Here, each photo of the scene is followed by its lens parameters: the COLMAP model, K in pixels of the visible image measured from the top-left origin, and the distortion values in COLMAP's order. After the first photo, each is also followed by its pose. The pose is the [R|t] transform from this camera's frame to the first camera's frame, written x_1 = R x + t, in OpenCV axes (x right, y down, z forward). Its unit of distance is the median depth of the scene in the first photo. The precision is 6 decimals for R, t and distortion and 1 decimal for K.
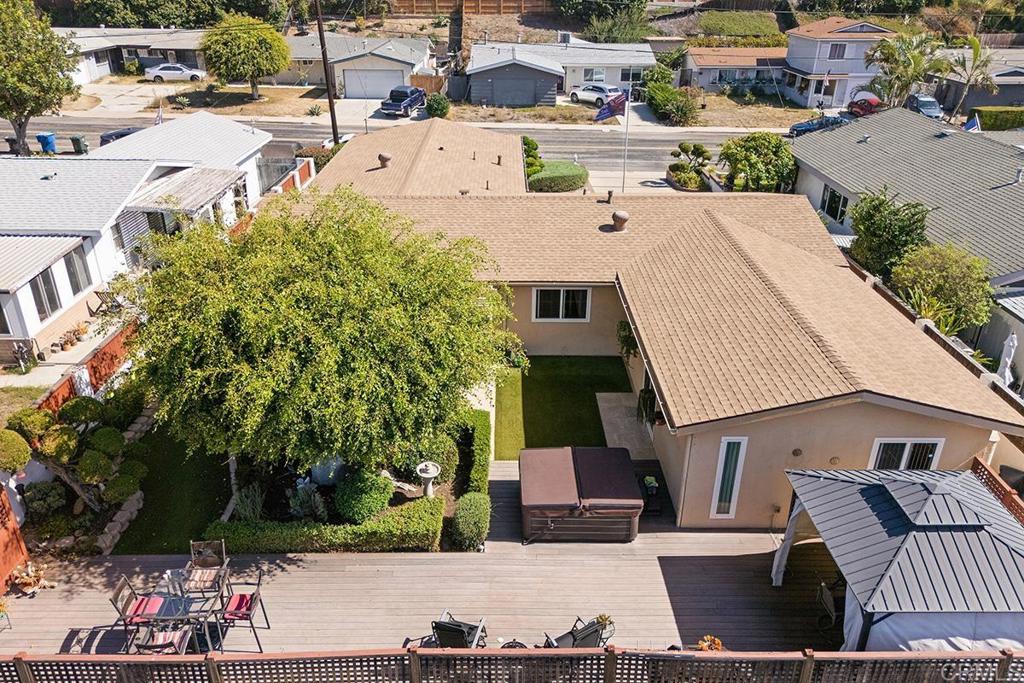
lens RADIAL K [[755.5, 0, 512.0], [0, 755.5, 341.5], [0, 0, 1]] dist [0.052332, -0.026091]
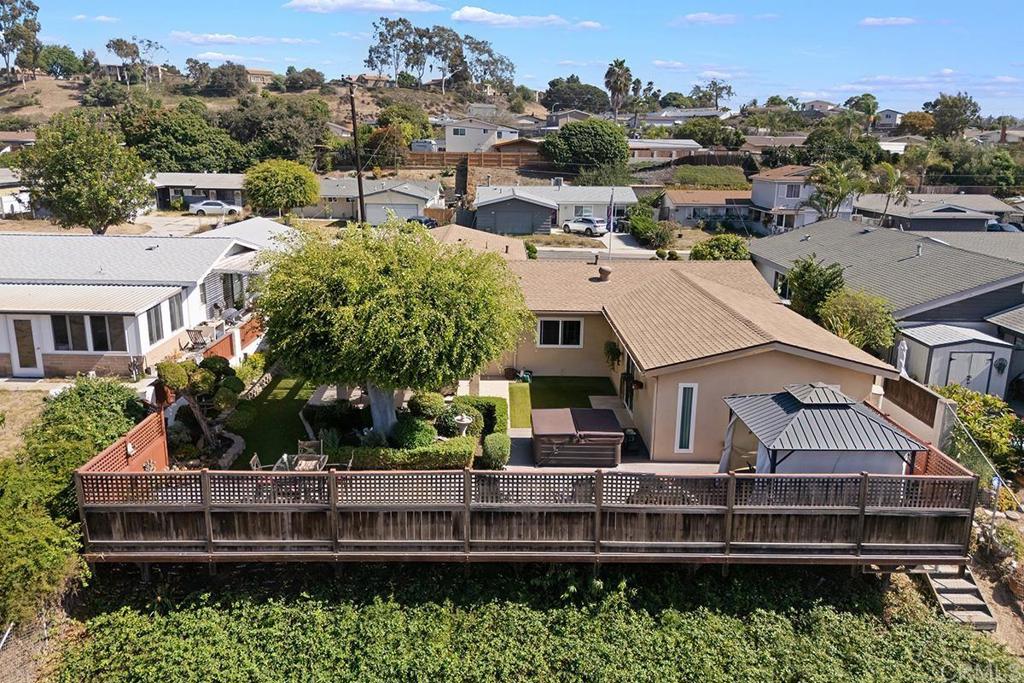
lens RADIAL K [[764.0, 0, 512.0], [0, 764.0, 341.5], [0, 0, 1]] dist [0.075240, -0.054335]
pose [[0.999962, 0.002711, 0.008317, -0.016283], [-0.000961, 0.979051, -0.203611, 0.139235], [-0.008695, 0.203595, 0.979017, -0.156978]]
